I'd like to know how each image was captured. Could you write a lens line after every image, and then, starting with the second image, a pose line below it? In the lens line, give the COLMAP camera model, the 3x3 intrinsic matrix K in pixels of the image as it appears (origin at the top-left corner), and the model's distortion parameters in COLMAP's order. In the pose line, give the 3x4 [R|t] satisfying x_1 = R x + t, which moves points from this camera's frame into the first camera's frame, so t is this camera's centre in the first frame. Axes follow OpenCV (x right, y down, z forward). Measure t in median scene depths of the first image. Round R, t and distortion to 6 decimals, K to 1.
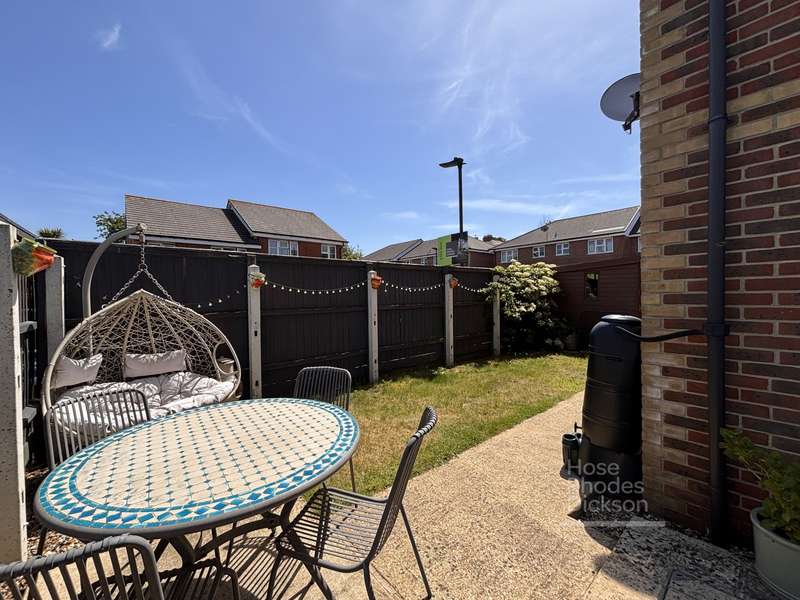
lens RADIAL K [[322.5, 0, 398.1], [0, 322.5, 299.1], [0, 0, 1]] dist [0.000874, -0.000329]
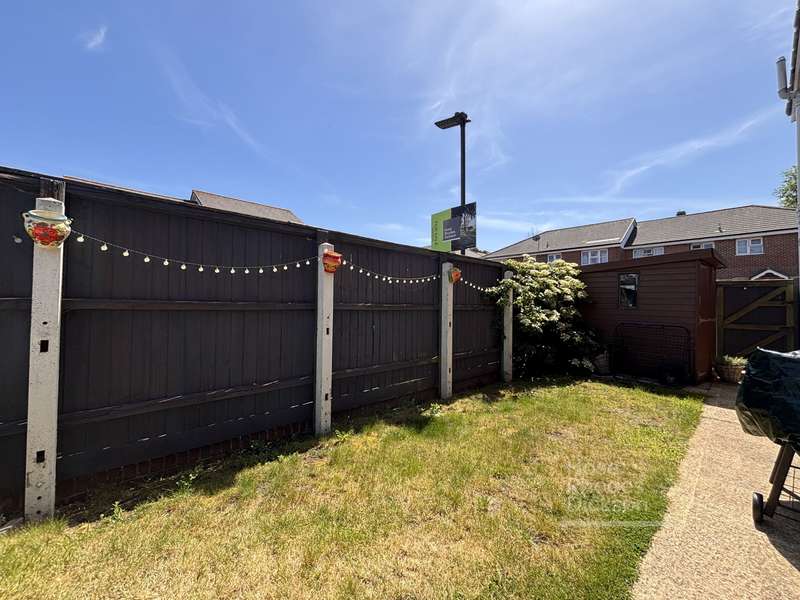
lens RADIAL K [[322.5, 0, 398.1], [0, 322.5, 299.1], [0, 0, 1]] dist [0.000874, -0.000329]
pose [[0.998359, 0.029444, 0.049110, 0.019374], [-0.027781, 0.999028, -0.034218, 0.024680], [-0.050070, 0.032798, 0.998207, 0.304272]]
